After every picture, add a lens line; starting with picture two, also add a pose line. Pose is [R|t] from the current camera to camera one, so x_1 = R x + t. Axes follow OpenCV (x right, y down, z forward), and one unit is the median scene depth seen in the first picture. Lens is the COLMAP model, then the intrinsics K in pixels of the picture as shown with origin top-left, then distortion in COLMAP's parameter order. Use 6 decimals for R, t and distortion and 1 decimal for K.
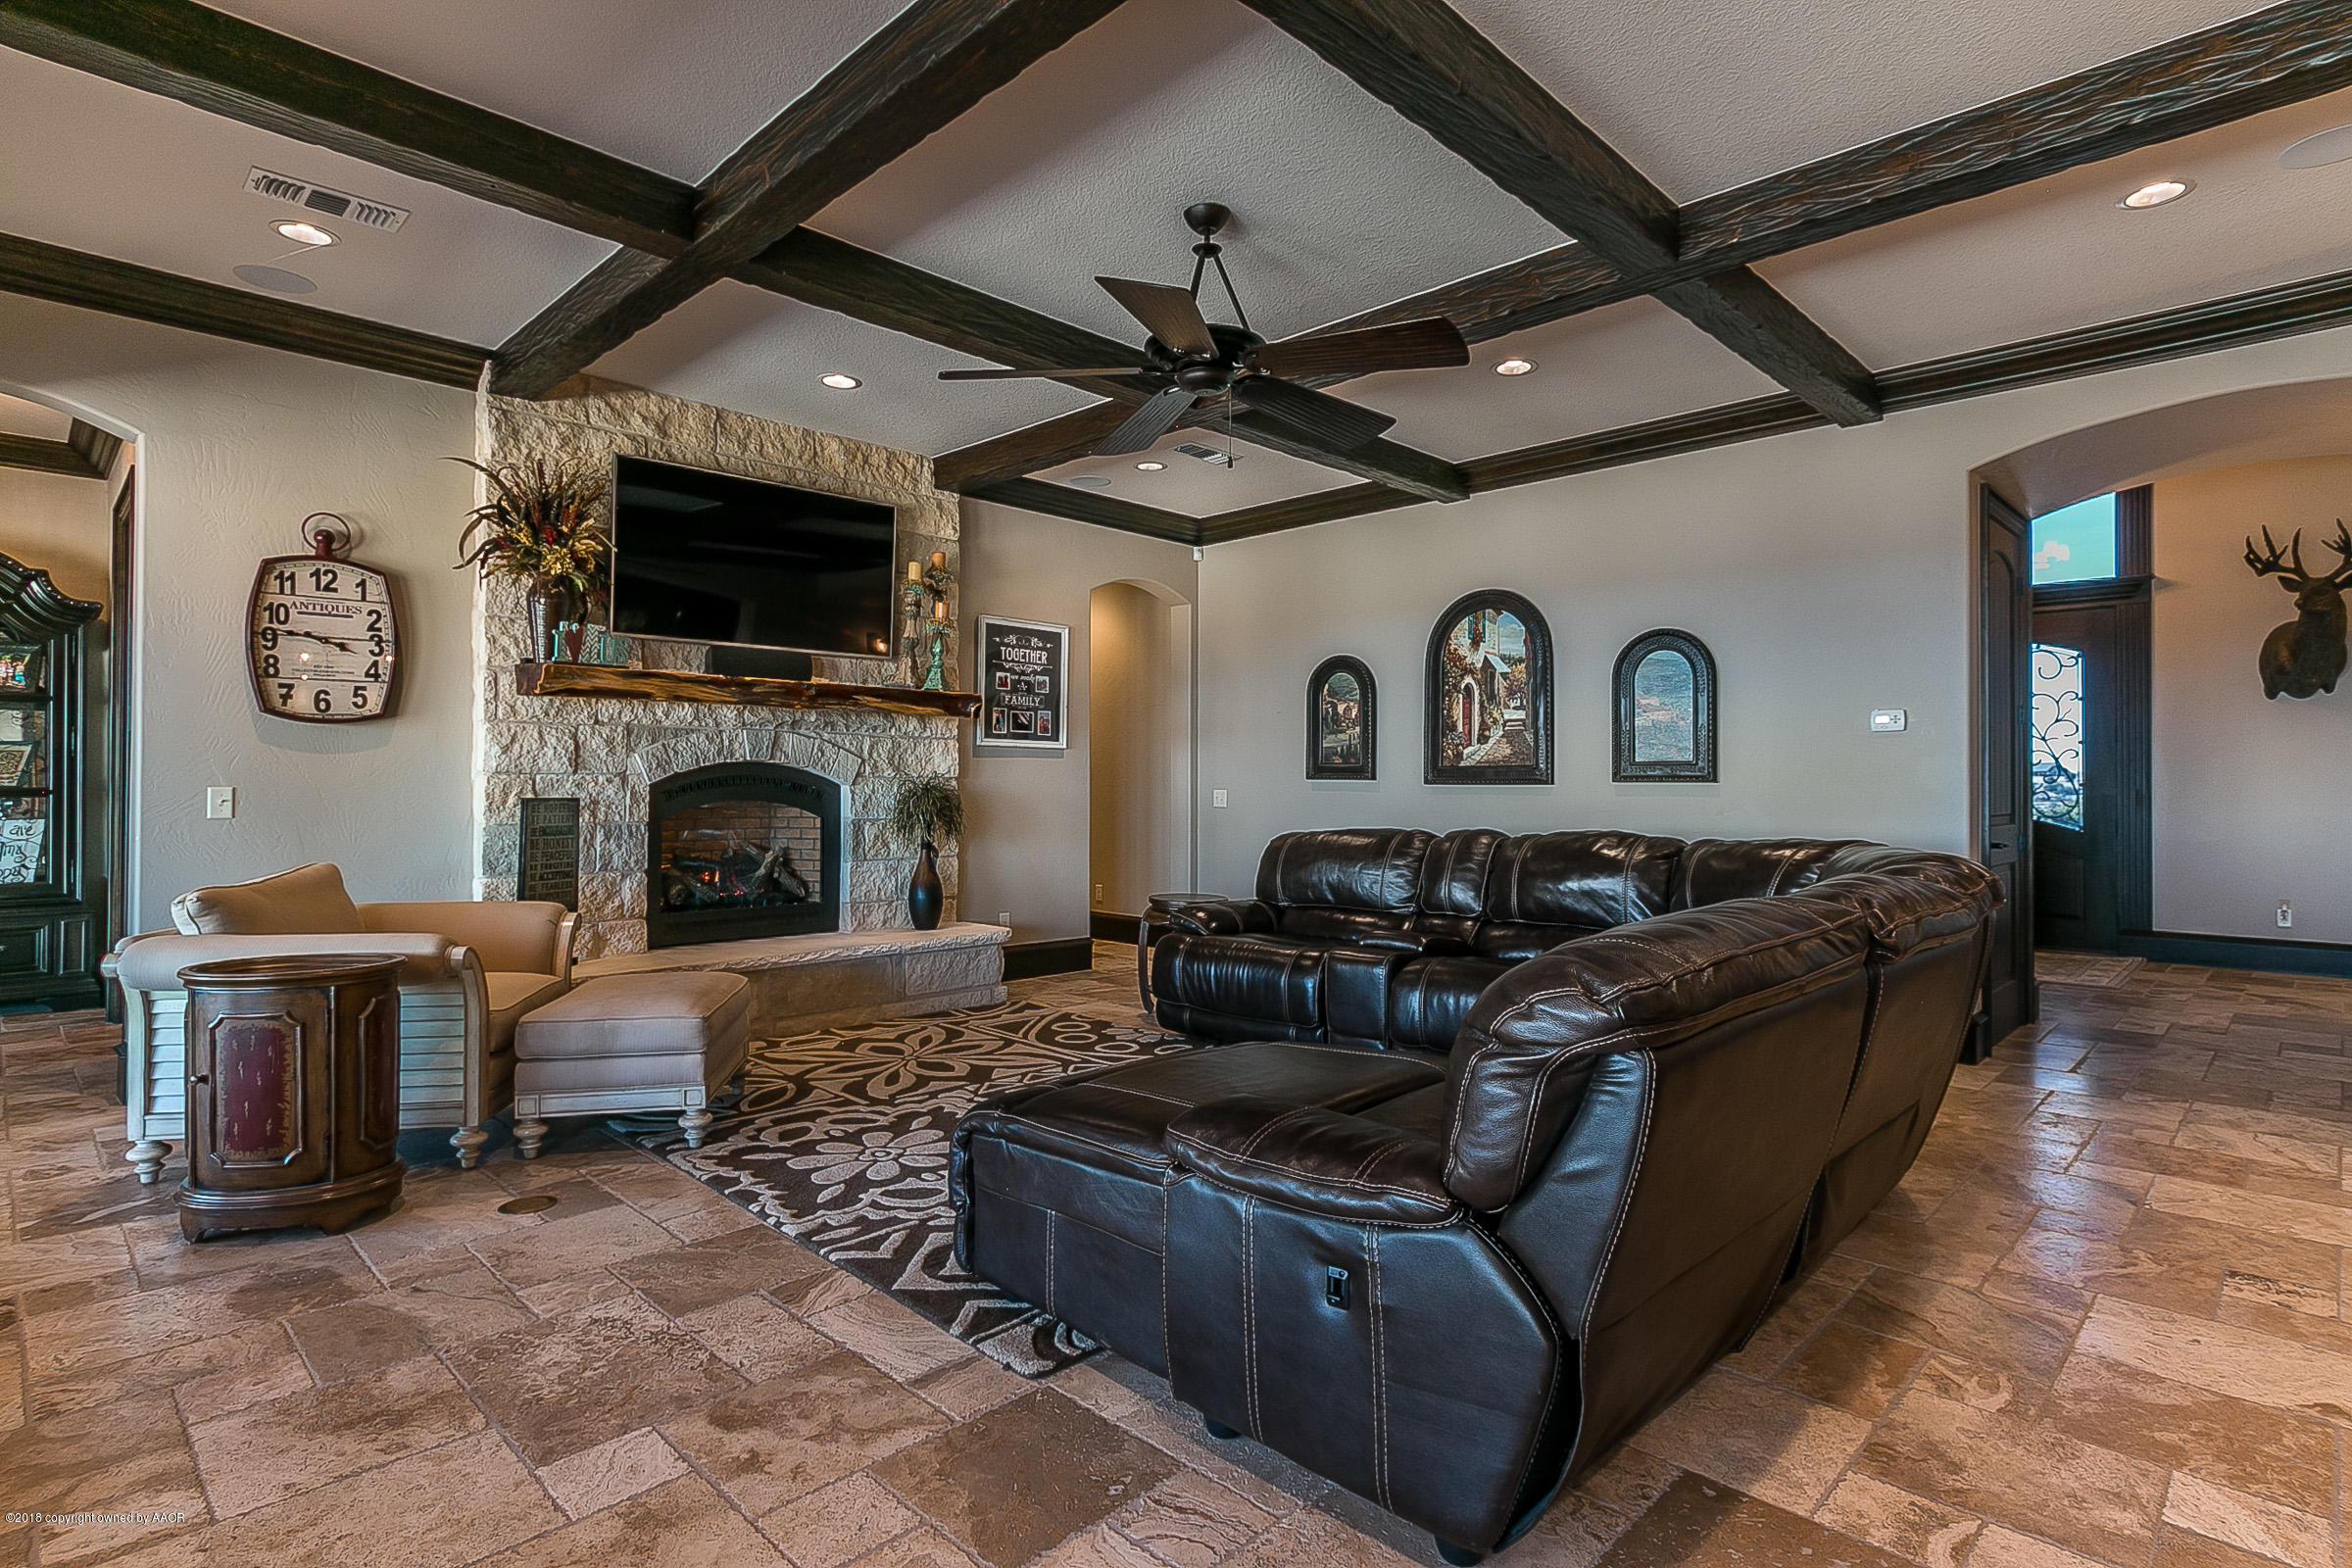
lens RADIAL K [[1183.9, 0, 1179.1], [0, 1183.9, 773.7], [0, 0, 1]] dist [0.000113, -0.001107]
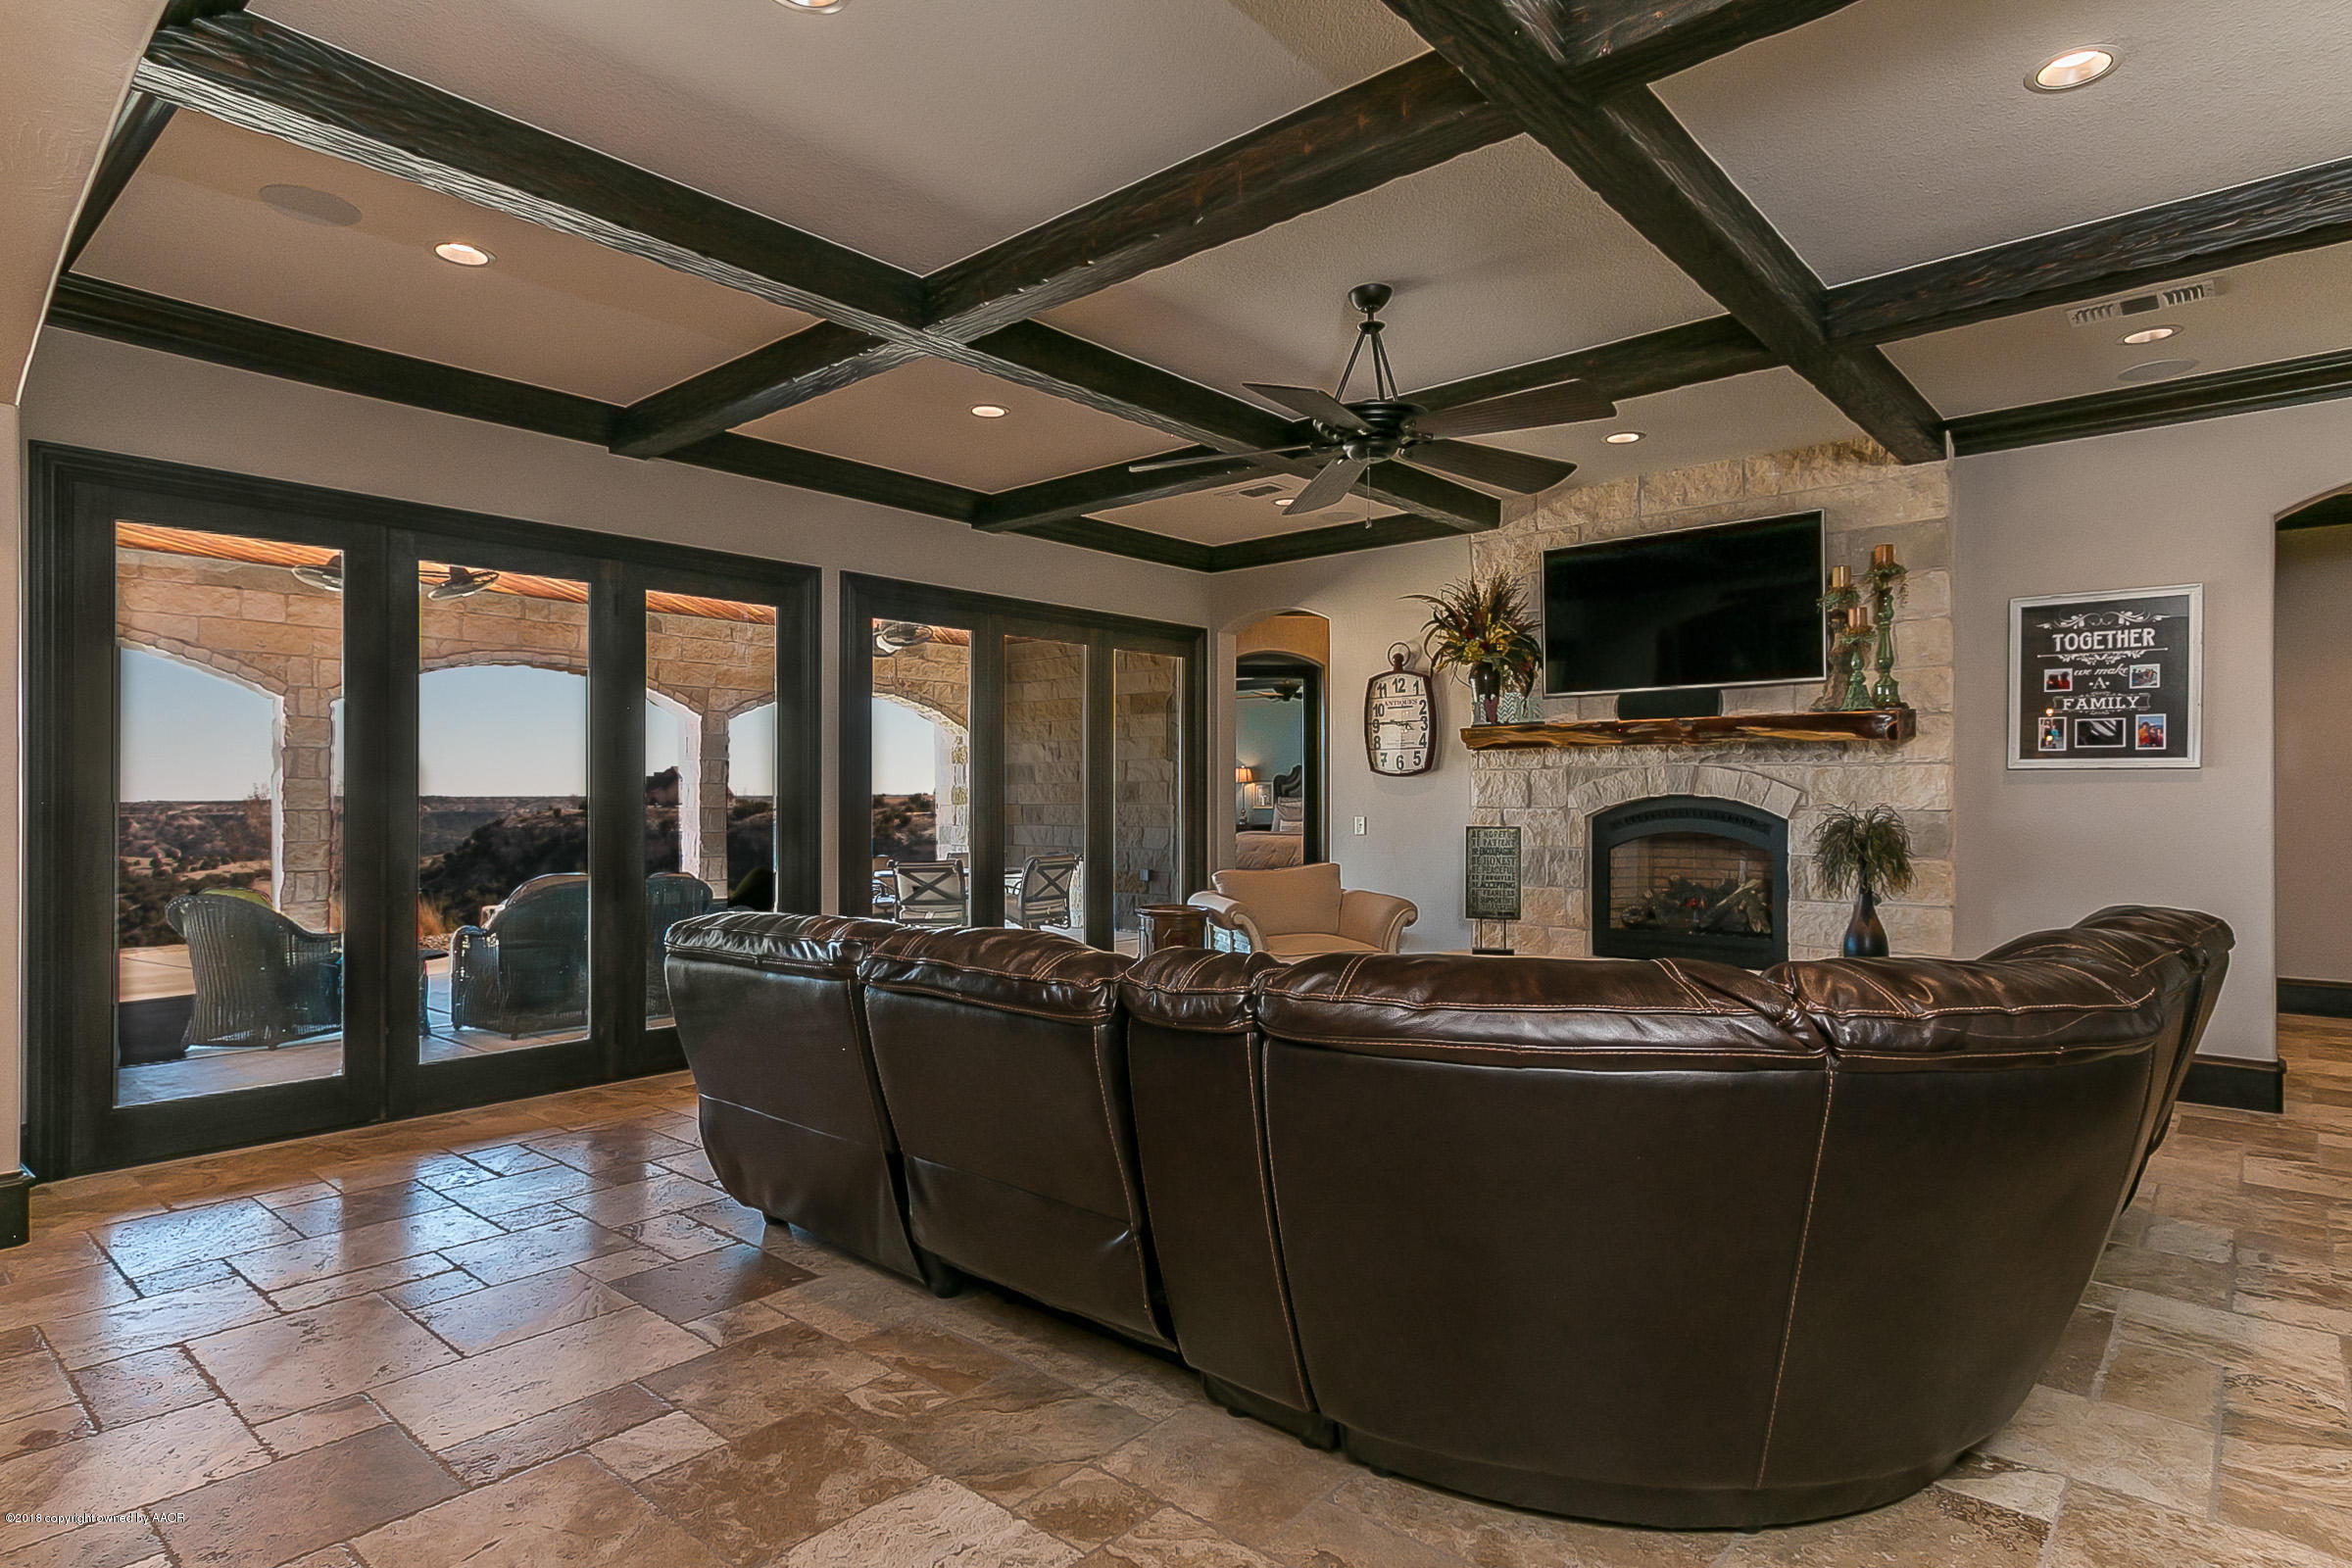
lens RADIAL K [[1260.1, 0, 1171.5], [0, 1260.1, 797.6], [0, 0, 1]] dist [0.007597, -0.000577]
pose [[0.049310, -0.006306, -0.998764, 0.684539], [0.008303, 0.999948, -0.005903, -0.005328], [0.998749, -0.008002, 0.049360, 0.451706]]
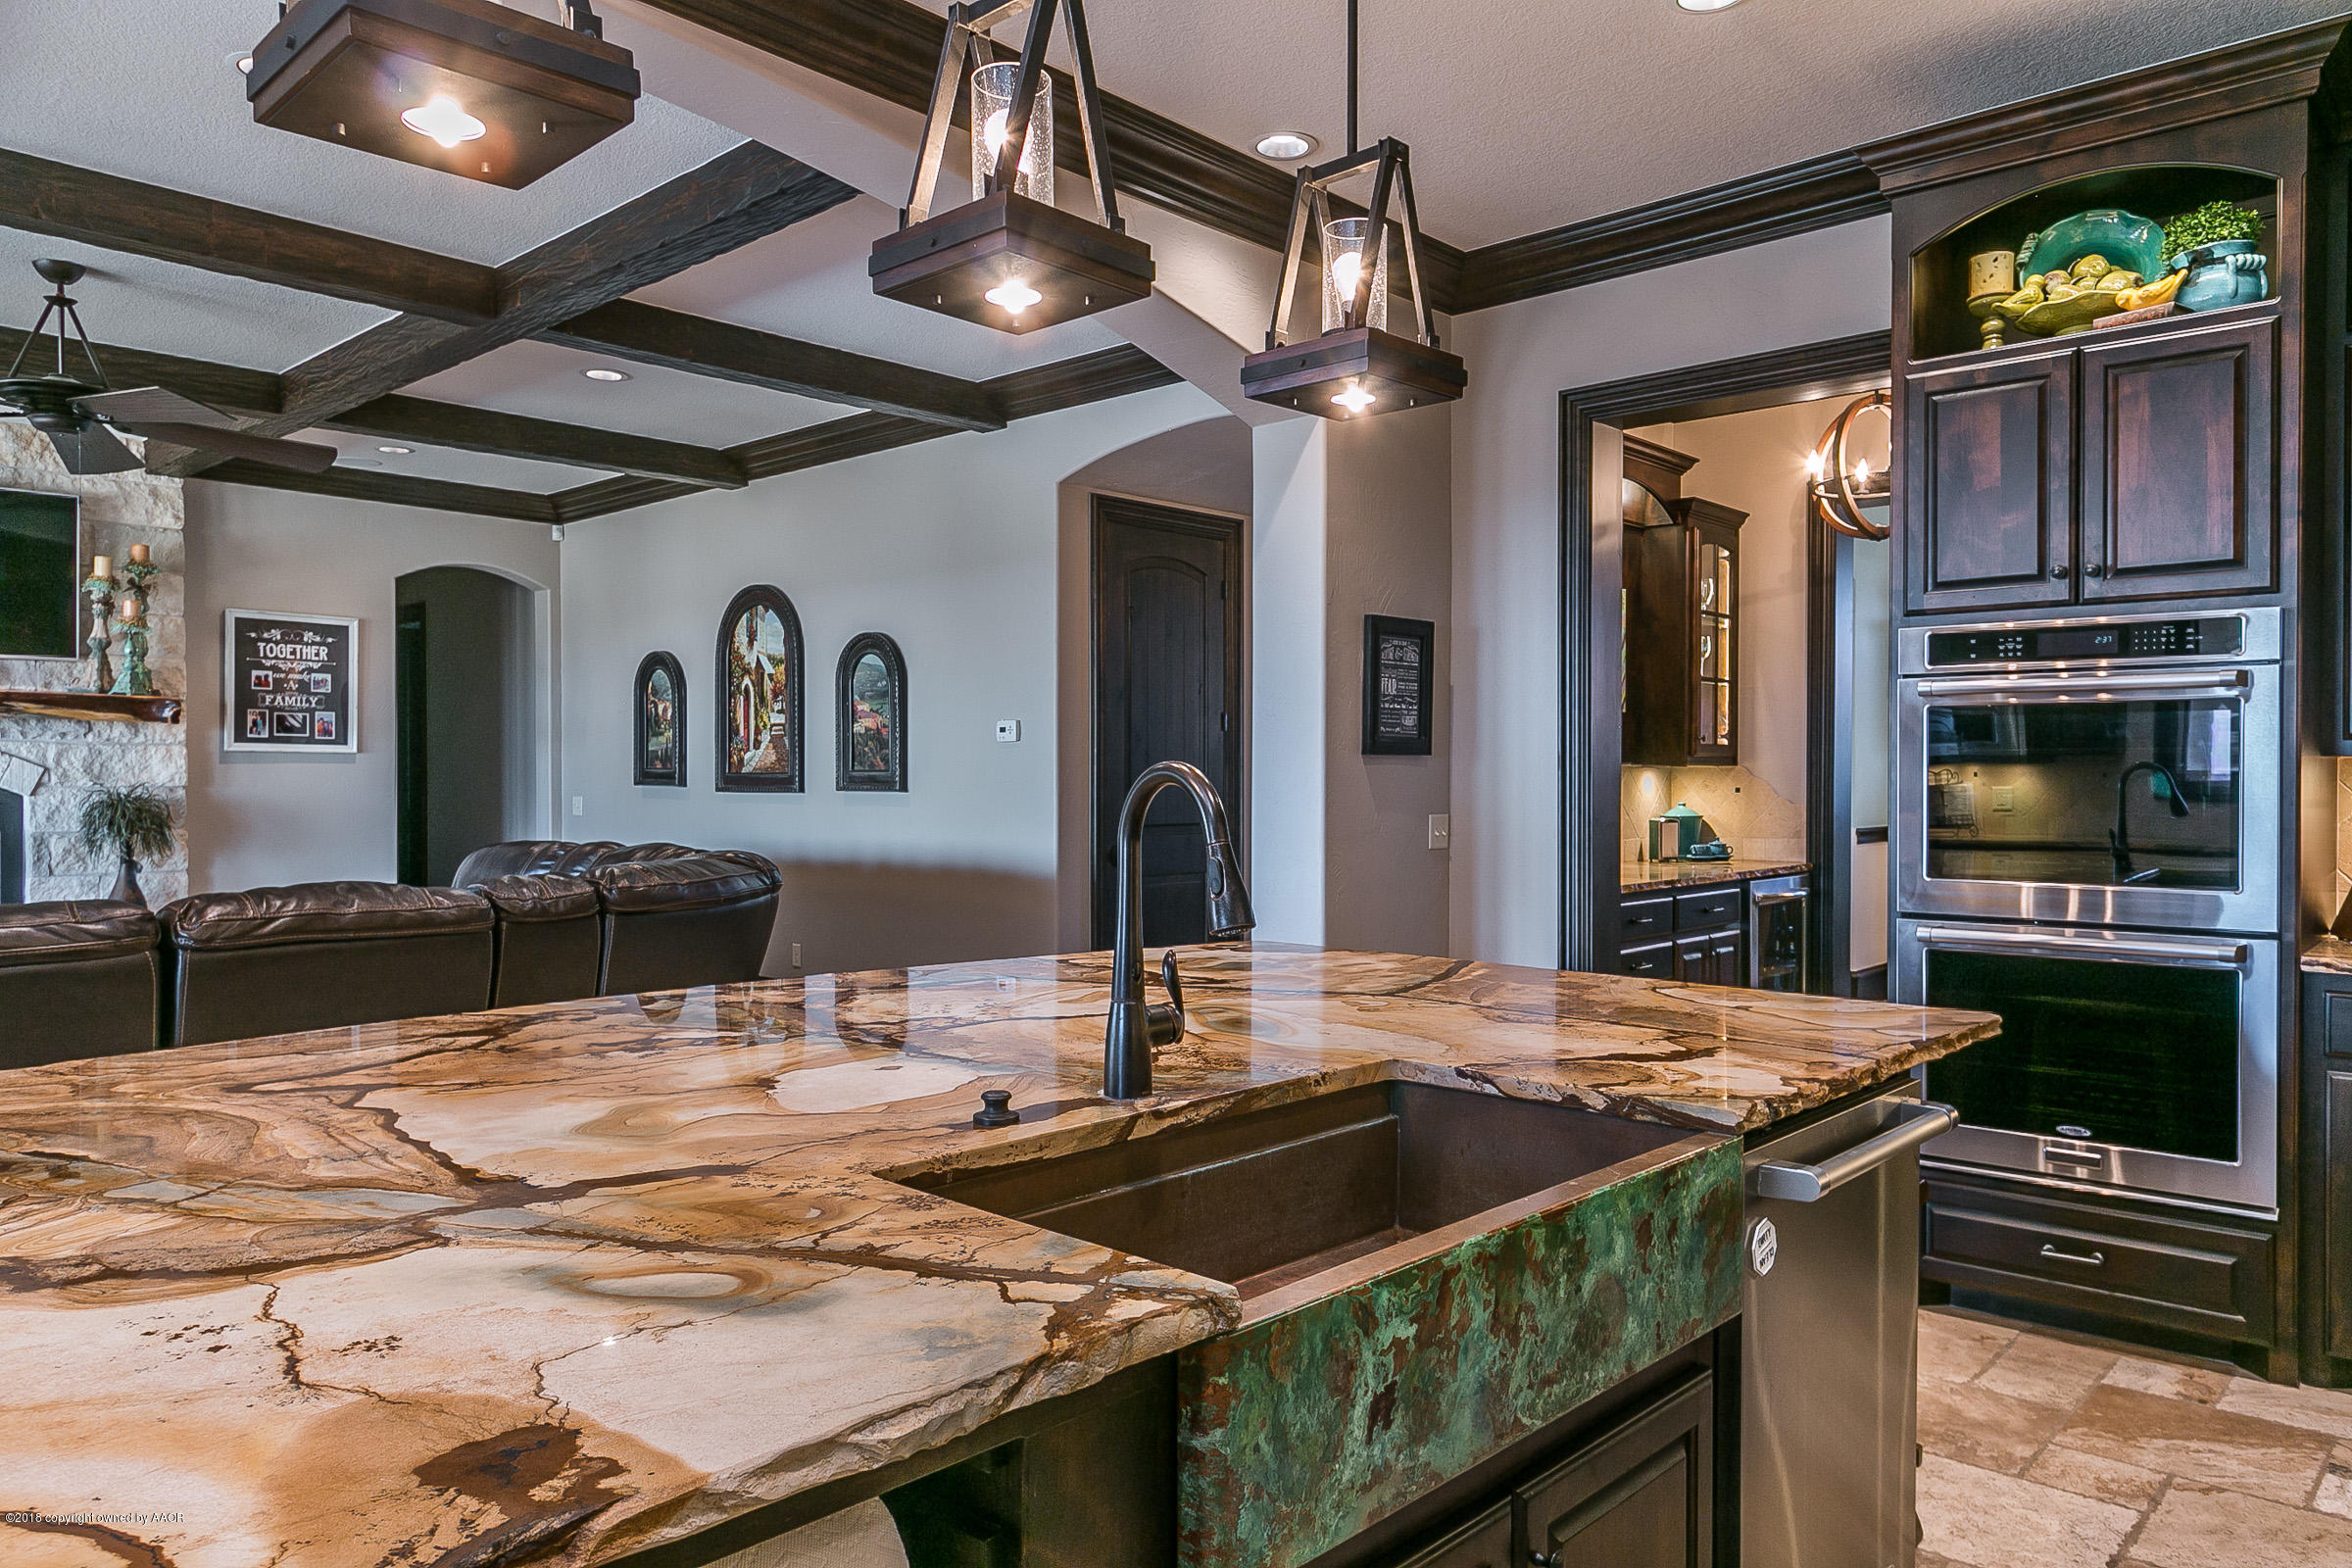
lens RADIAL K [[1574.2, 0, 1174.8], [0, 1574.2, 795.9], [0, 0, 1]] dist [0.004490, -0.002158]
pose [[0.999486, -0.002444, 0.031965, 0.577964], [0.001782, 0.999784, 0.020717, -0.014210], [-0.032008, -0.020649, 0.999274, -0.272721]]
